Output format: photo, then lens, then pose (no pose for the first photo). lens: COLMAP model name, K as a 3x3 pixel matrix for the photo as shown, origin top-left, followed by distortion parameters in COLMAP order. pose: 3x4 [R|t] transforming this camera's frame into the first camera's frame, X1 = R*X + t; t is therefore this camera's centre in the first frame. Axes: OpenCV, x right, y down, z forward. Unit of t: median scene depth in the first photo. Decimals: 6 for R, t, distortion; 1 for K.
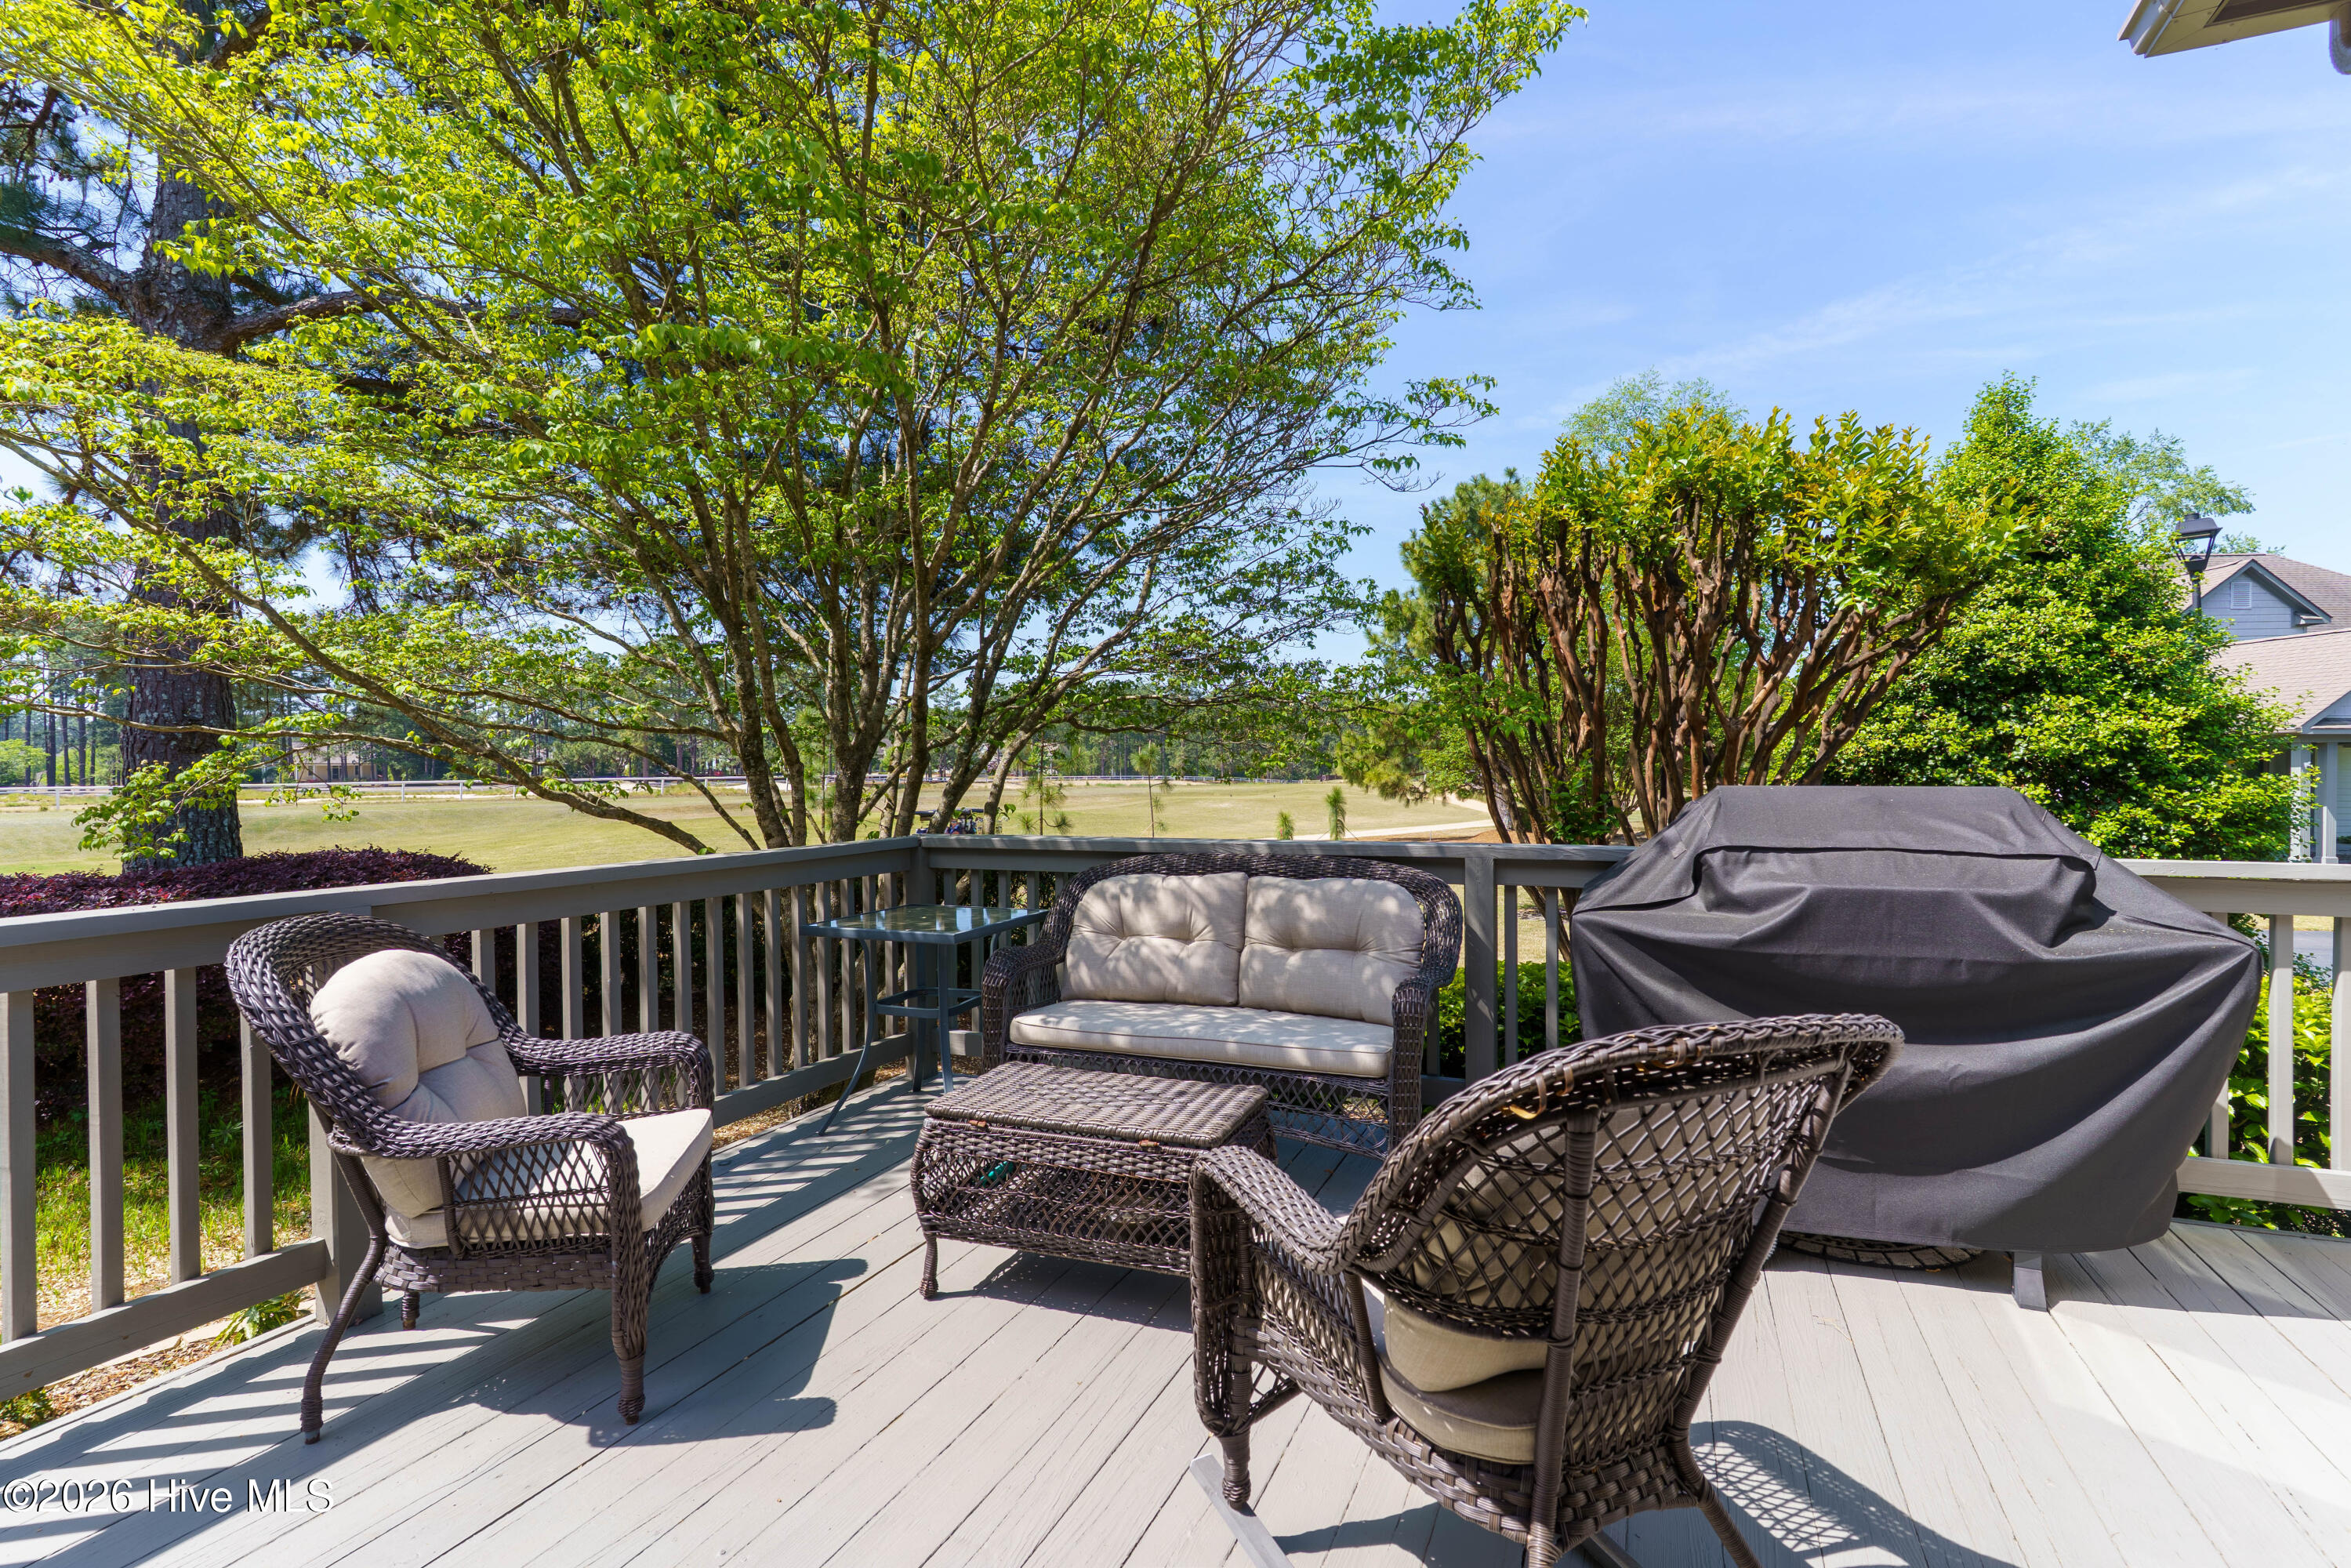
lens RADIAL K [[1126.2, 0, 1172.1], [0, 1126.2, 780.7], [0, 0, 1]] dist [0.006589, 0.000409]
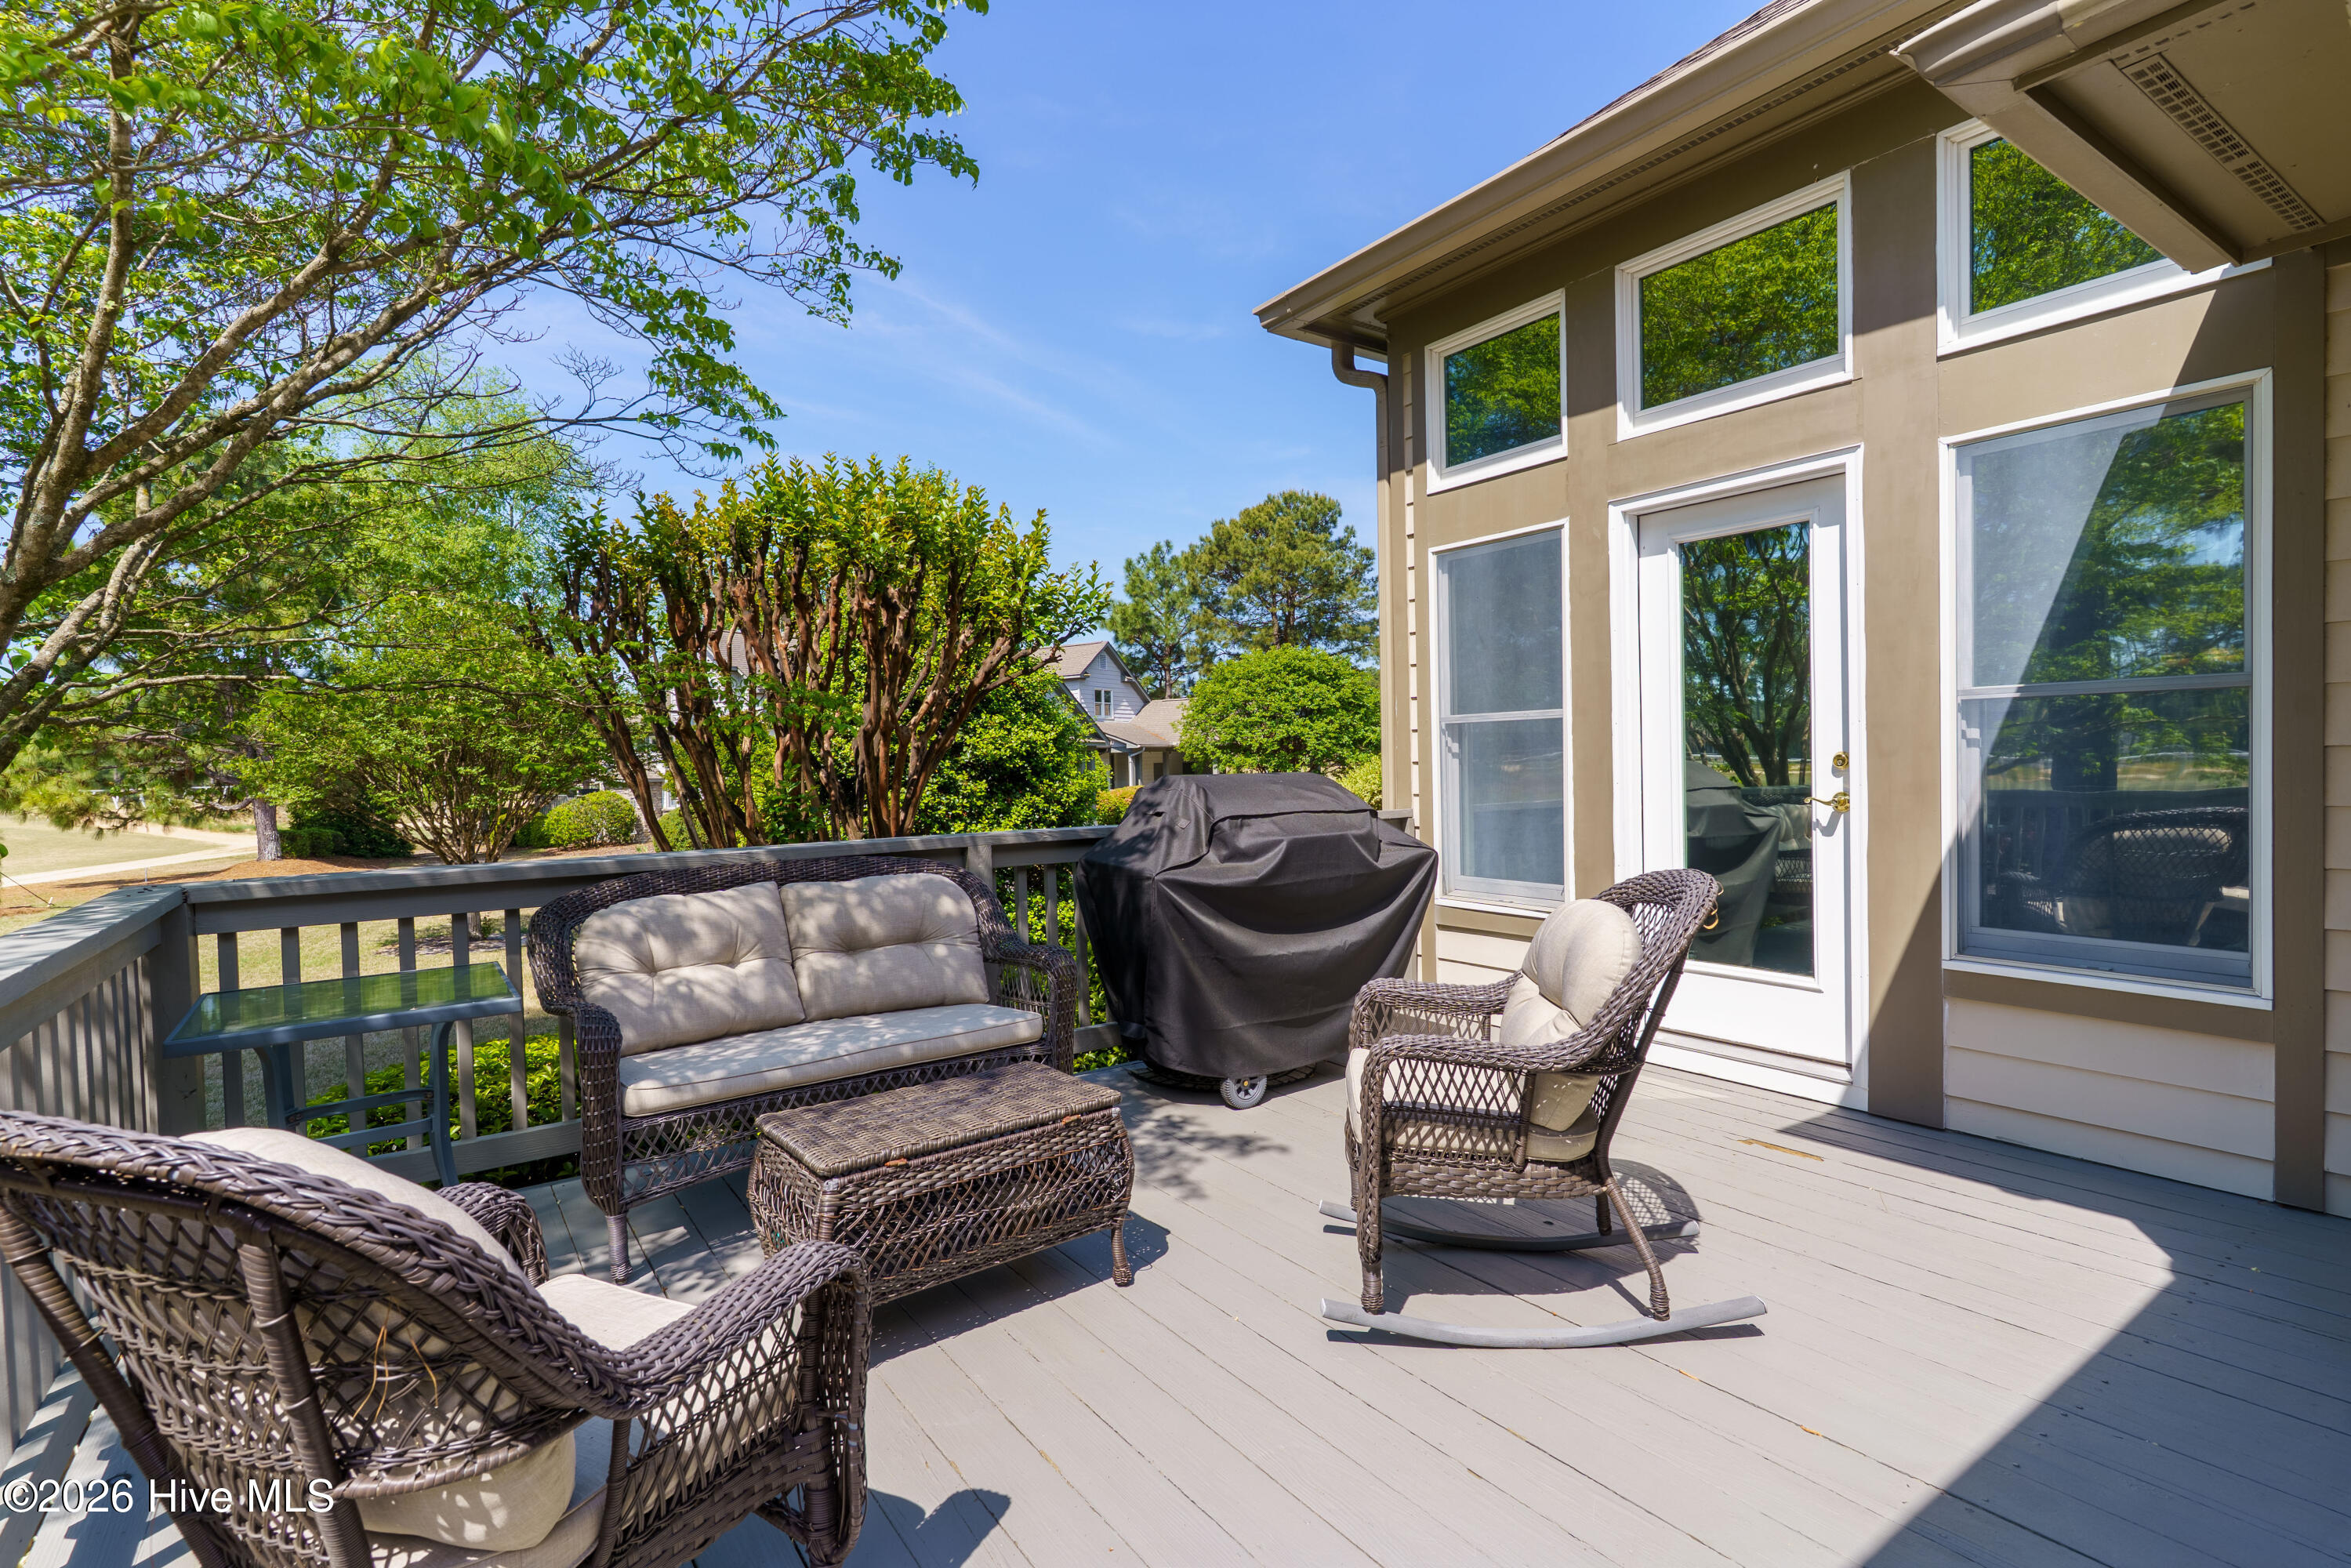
lens RADIAL K [[1126.2, 0, 1178.7], [0, 1126.2, 786.4], [0, 0, 1]] dist [0.006589, 0.000409]
pose [[0.515396, -0.024414, 0.856604, -0.266226], [0.027755, 0.999545, 0.011789, 0.001085], [-0.856502, 0.017699, 0.515840, 0.114744]]
